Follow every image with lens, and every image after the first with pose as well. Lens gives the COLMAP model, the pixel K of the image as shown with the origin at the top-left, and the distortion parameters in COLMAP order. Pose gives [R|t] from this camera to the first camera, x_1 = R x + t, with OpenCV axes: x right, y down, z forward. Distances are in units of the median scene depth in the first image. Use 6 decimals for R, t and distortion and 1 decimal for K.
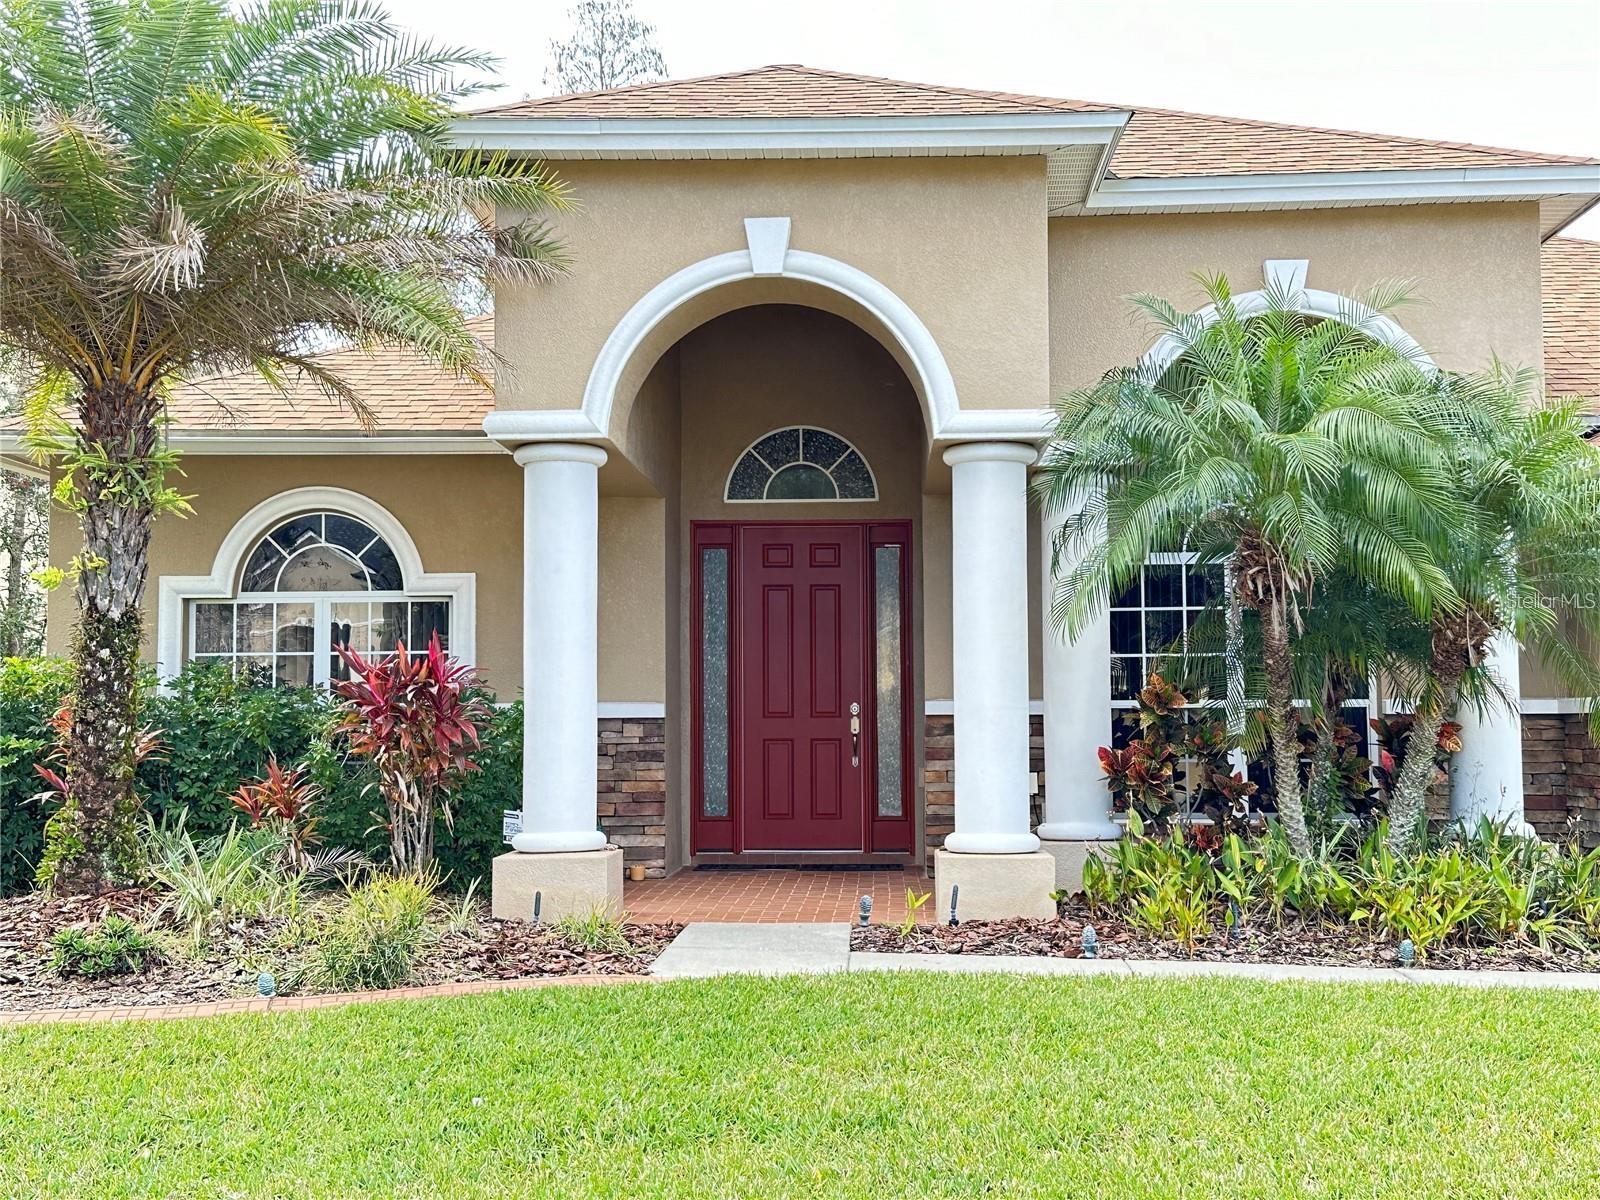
lens RADIAL K [[1905.7, 0, 792.7], [0, 1905.7, 608.3], [0, 0, 1]] dist [0.135265, 0.000000]
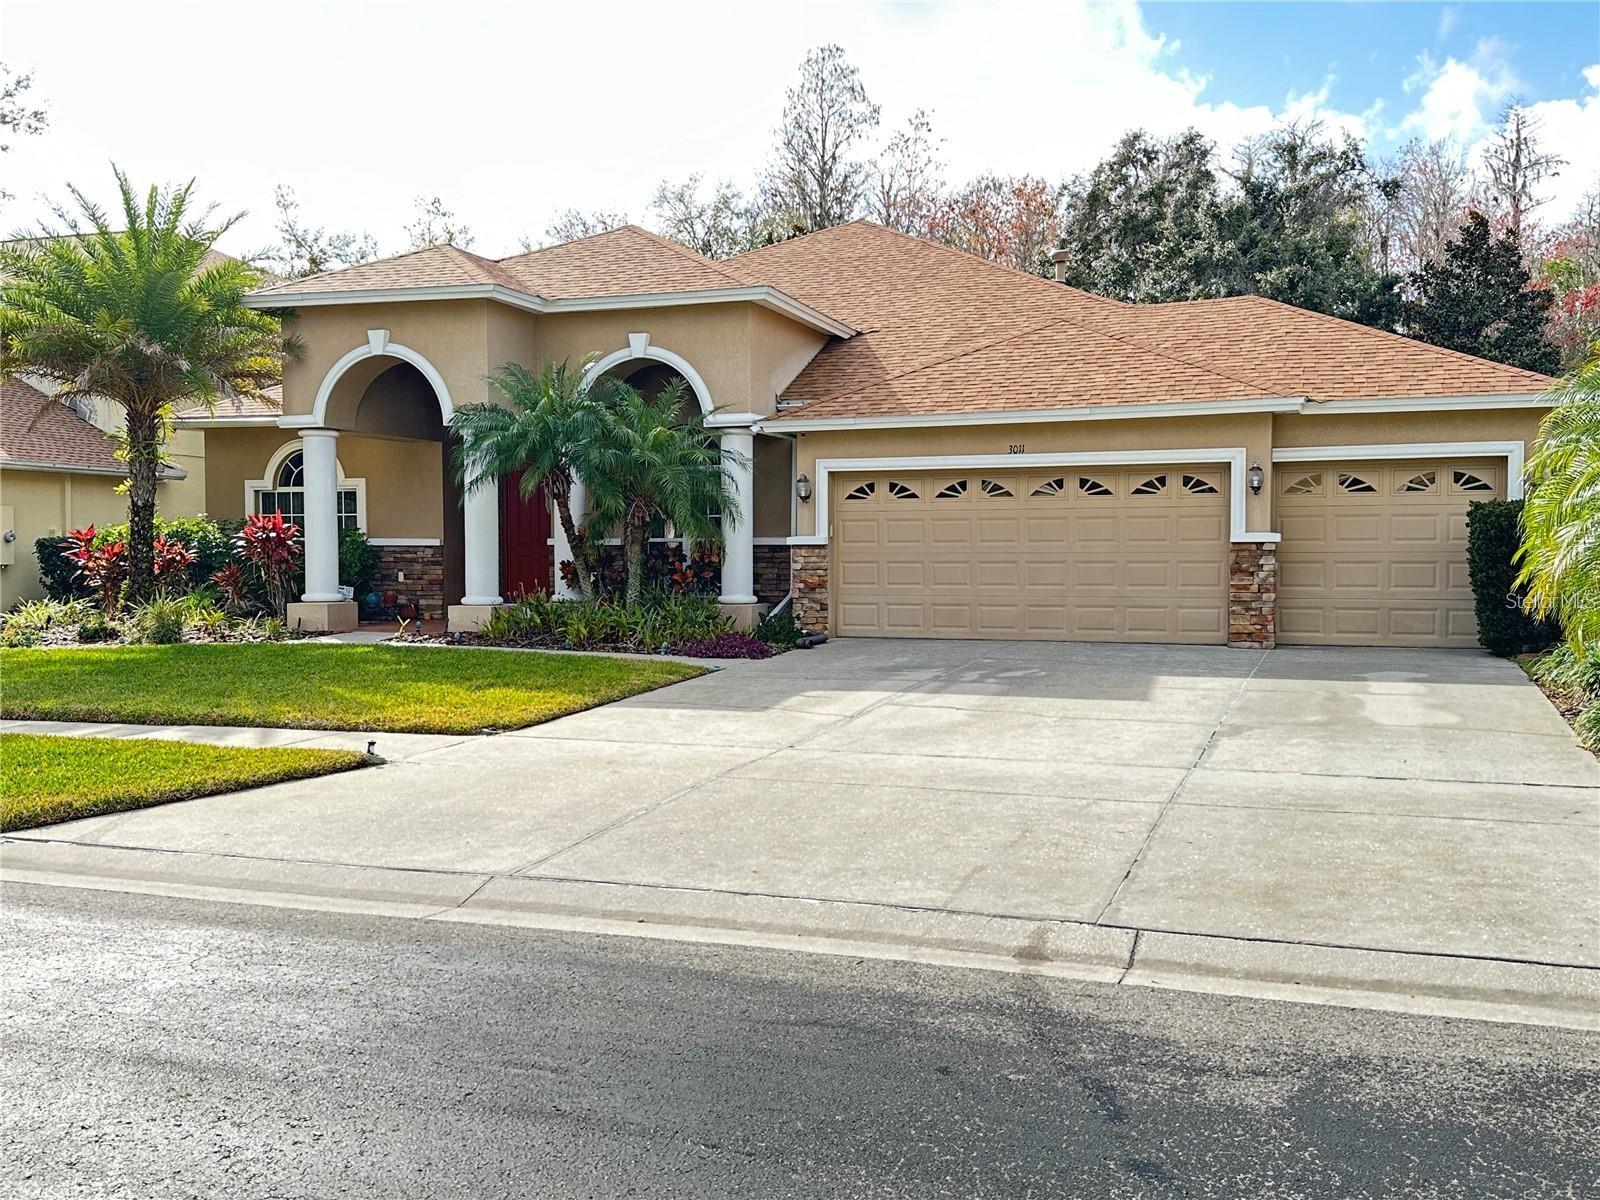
lens RADIAL K [[1471.0, 0, 810.5], [0, 1471.0, 598.4], [0, 0, 1]] dist [0.030638, 0.000000]
pose [[0.956655, 0.014128, -0.290879, 0.994109], [0.014784, 0.995179, 0.096959, -0.046013], [0.290847, -0.097056, 0.951834, -0.564084]]
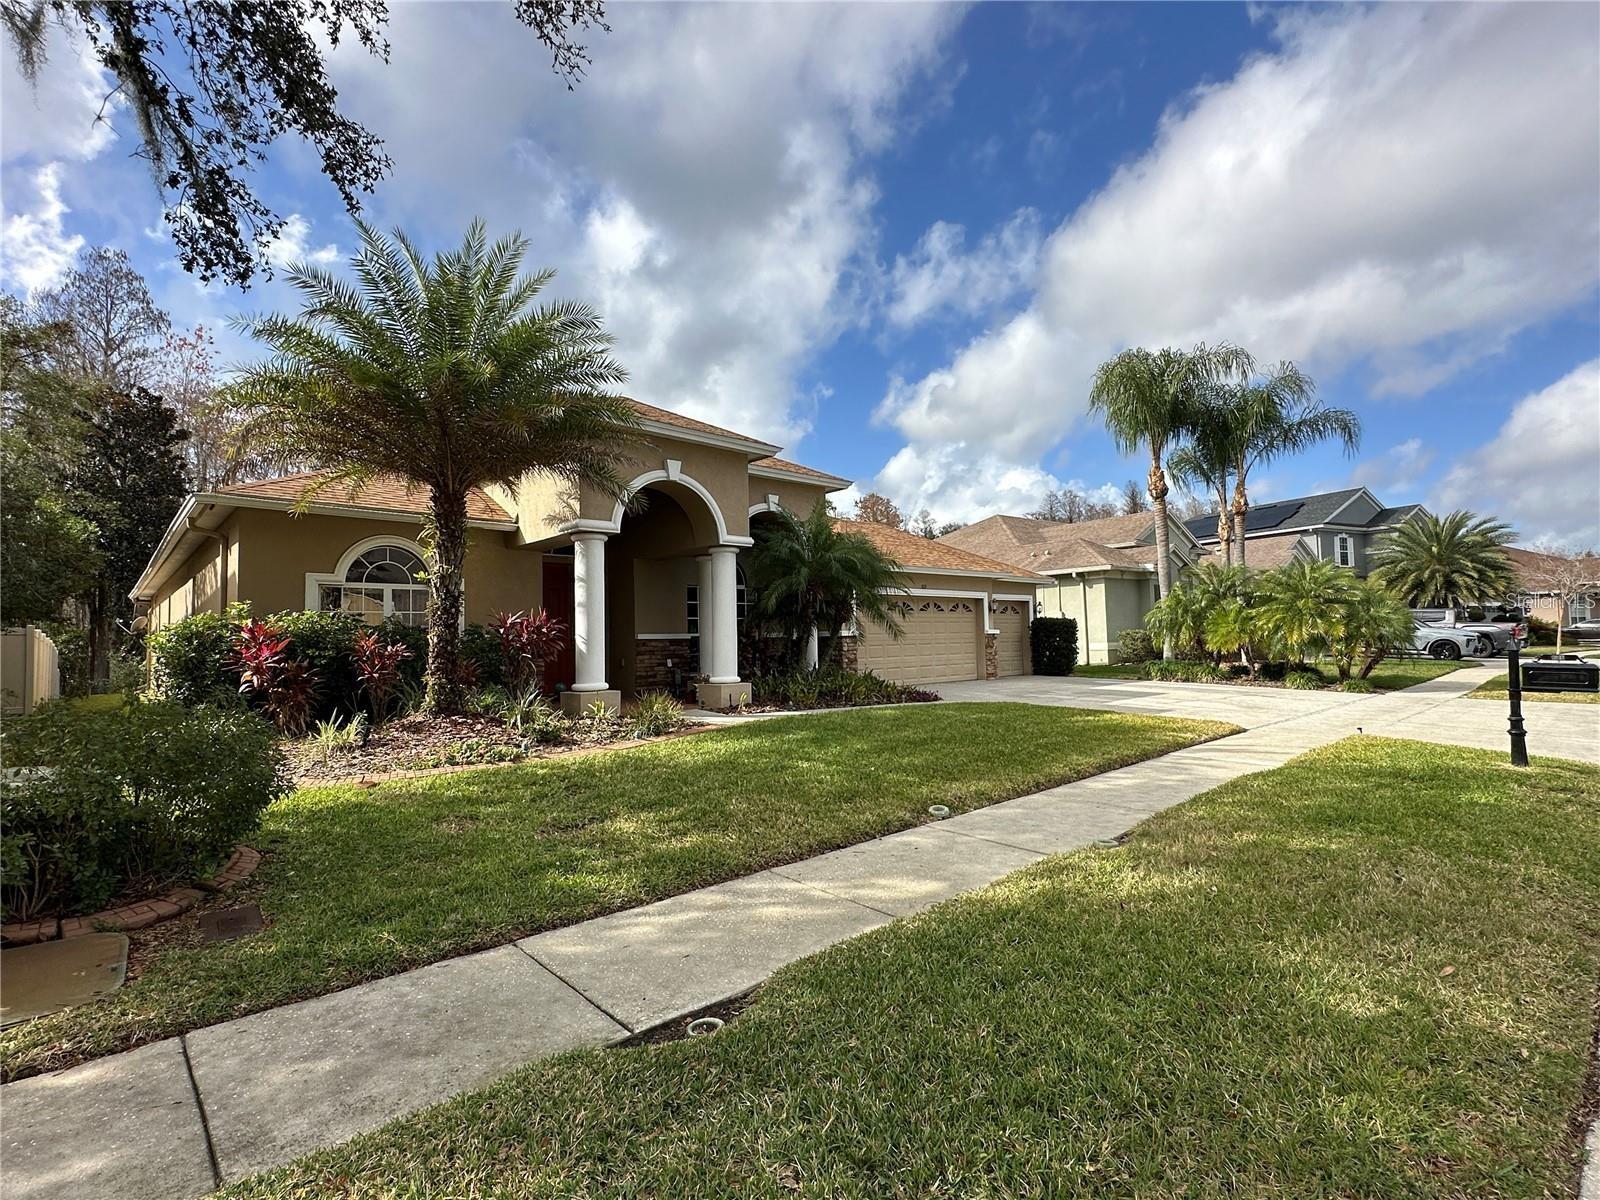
lens RADIAL K [[782.0, 0, 803.9], [0, 782.0, 603.1], [0, 0, 1]] dist [-0.001407, 0.000354]
pose [[0.700366, 0.027398, 0.713258, -0.680260], [-0.026024, 0.999579, -0.012842, 0.014885], [-0.713309, -0.009568, 0.700784, 0.055580]]
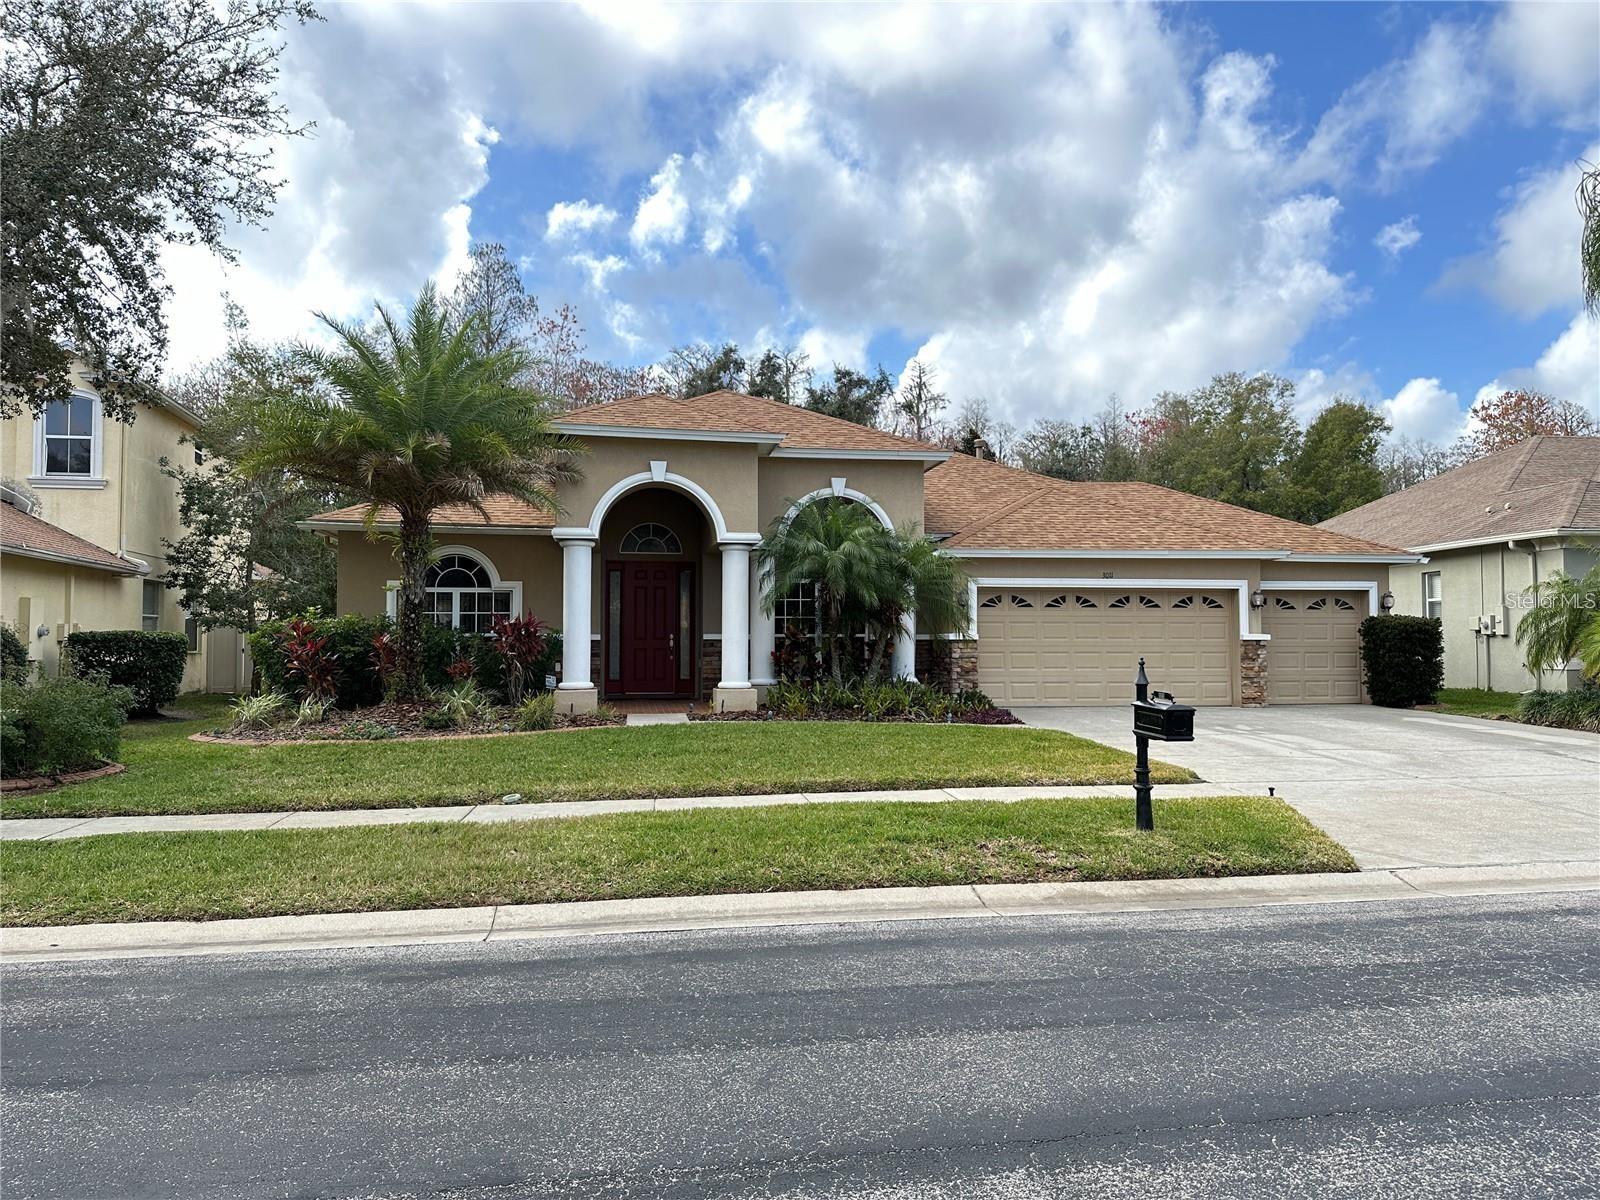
lens RADIAL K [[1120.7, 0, 802.8], [0, 1120.7, 588.9], [0, 0, 1]] dist [0.100700, -0.002348]
pose [[0.976459, 0.015585, 0.215138, -0.154262], [-0.018752, 0.999744, 0.012690, -0.042116], [-0.214885, -0.016425, 0.976501, -0.629758]]
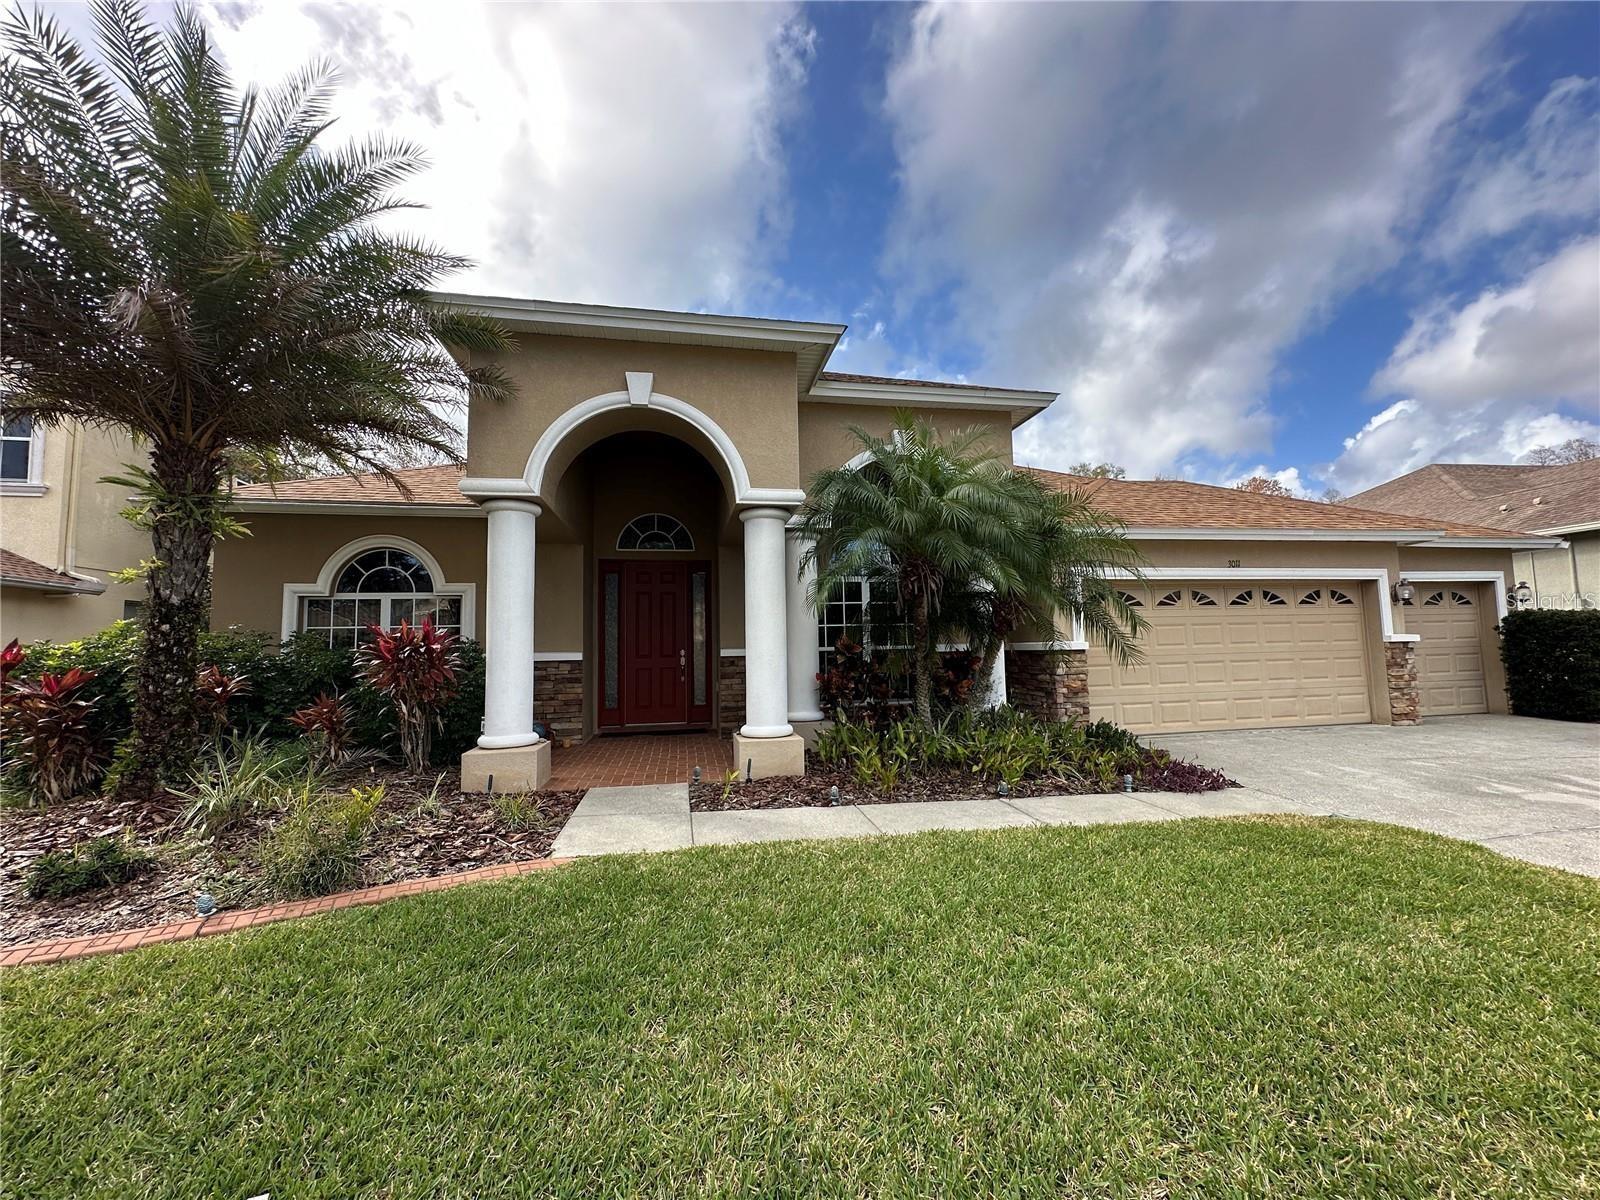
lens RADIAL K [[637.8, 0, 799.3], [0, 637.8, 599.8], [0, 0, 1]] dist [-0.003707, 0.000684]
pose [[0.972839, 0.003440, 0.231457, -0.005124], [0.000510, 0.999855, -0.017003, 0.010225], [-0.231482, 0.016659, 0.972696, 0.405531]]
